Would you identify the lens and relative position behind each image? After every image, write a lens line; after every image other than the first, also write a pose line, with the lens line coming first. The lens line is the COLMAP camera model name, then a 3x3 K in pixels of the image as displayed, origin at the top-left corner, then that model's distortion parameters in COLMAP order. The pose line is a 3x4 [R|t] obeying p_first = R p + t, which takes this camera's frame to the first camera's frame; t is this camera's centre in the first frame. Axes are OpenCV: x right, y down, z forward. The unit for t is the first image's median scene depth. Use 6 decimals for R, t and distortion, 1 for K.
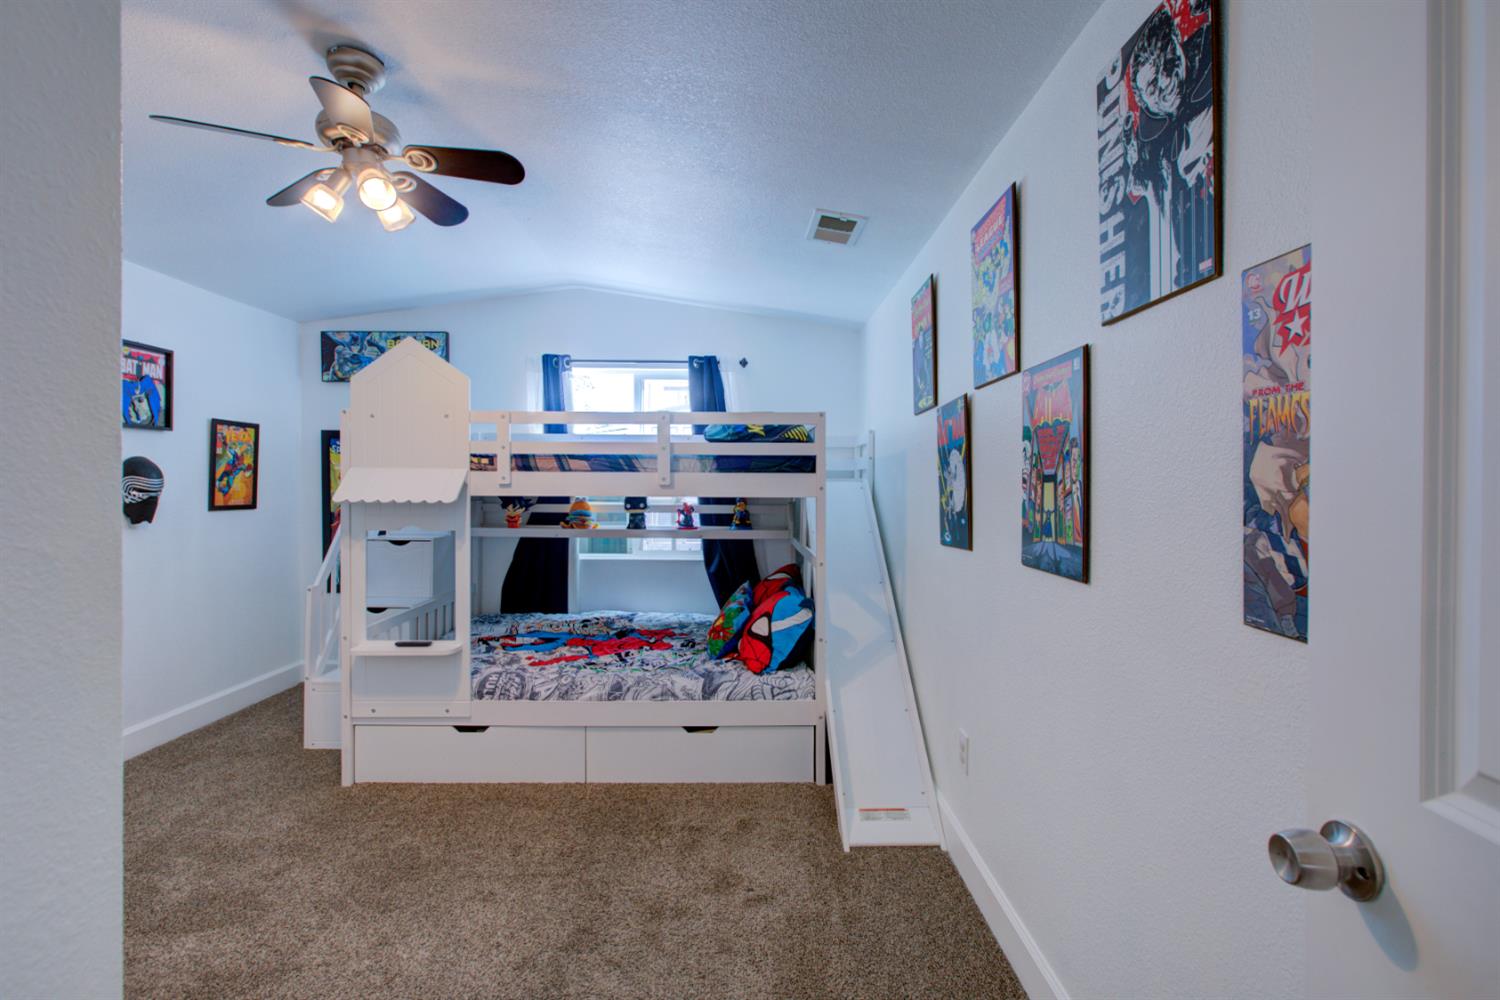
lens RADIAL K [[693.8, 0, 756.6], [0, 693.8, 487.9], [0, 0, 1]] dist [-0.005033, 0.002871]
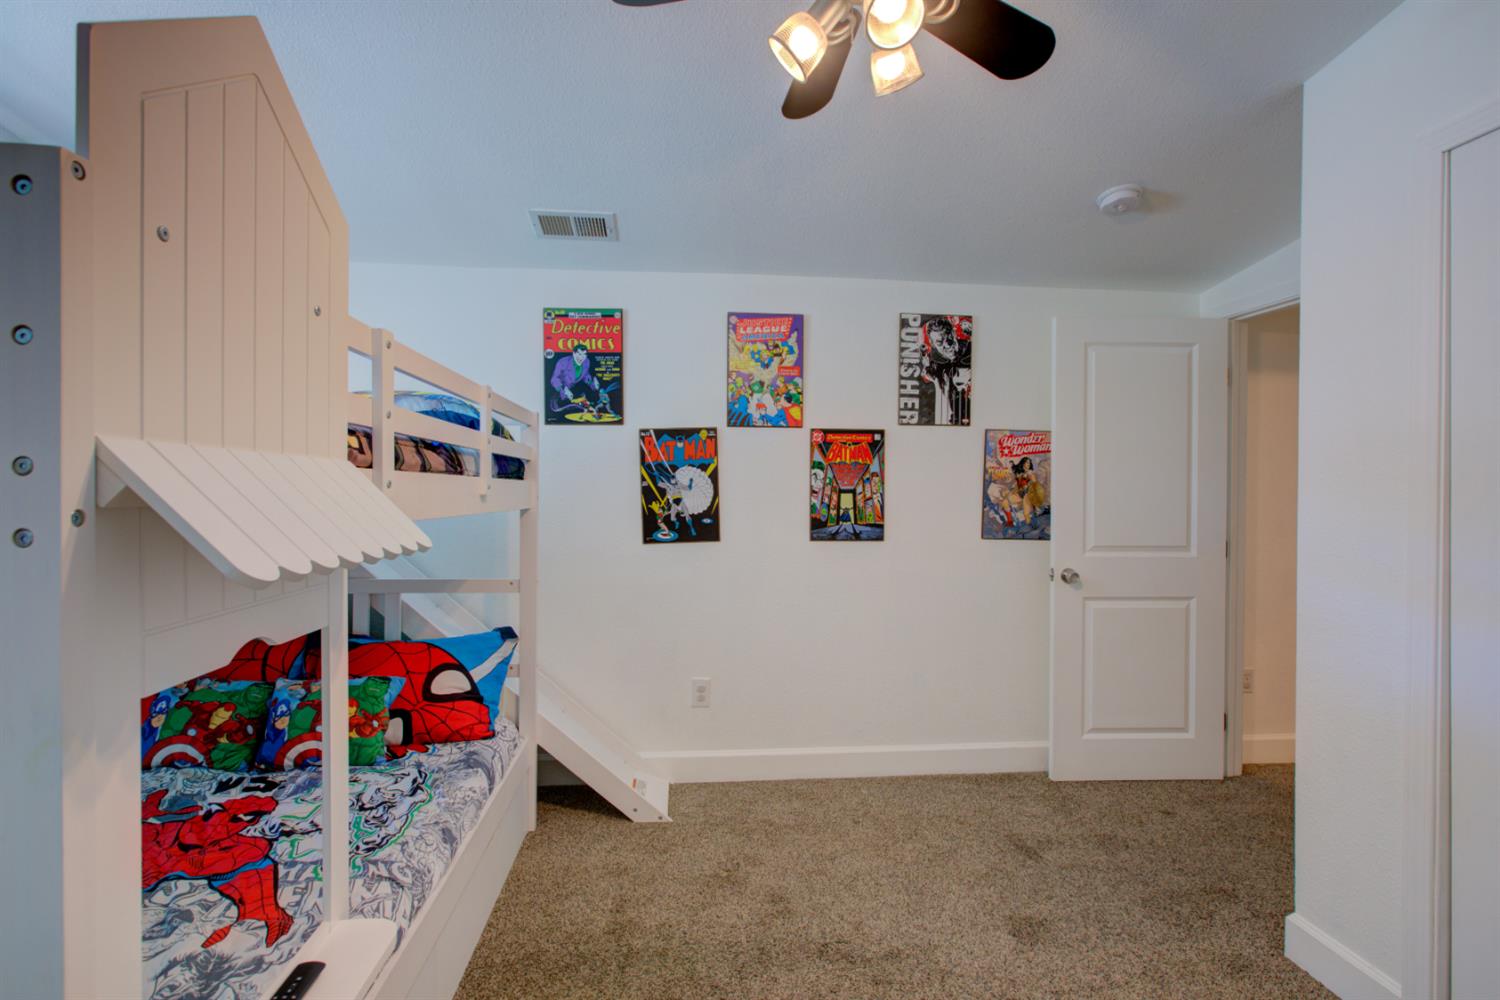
lens RADIAL K [[693.8, 0, 748.8], [0, 693.8, 498.9], [0, 0, 1]] dist [-0.005033, 0.002871]
pose [[-0.087024, -0.010114, 0.996155, -0.583392], [-0.001167, 0.999949, 0.010051, -0.004621], [-0.996206, -0.000287, -0.087031, 0.573113]]
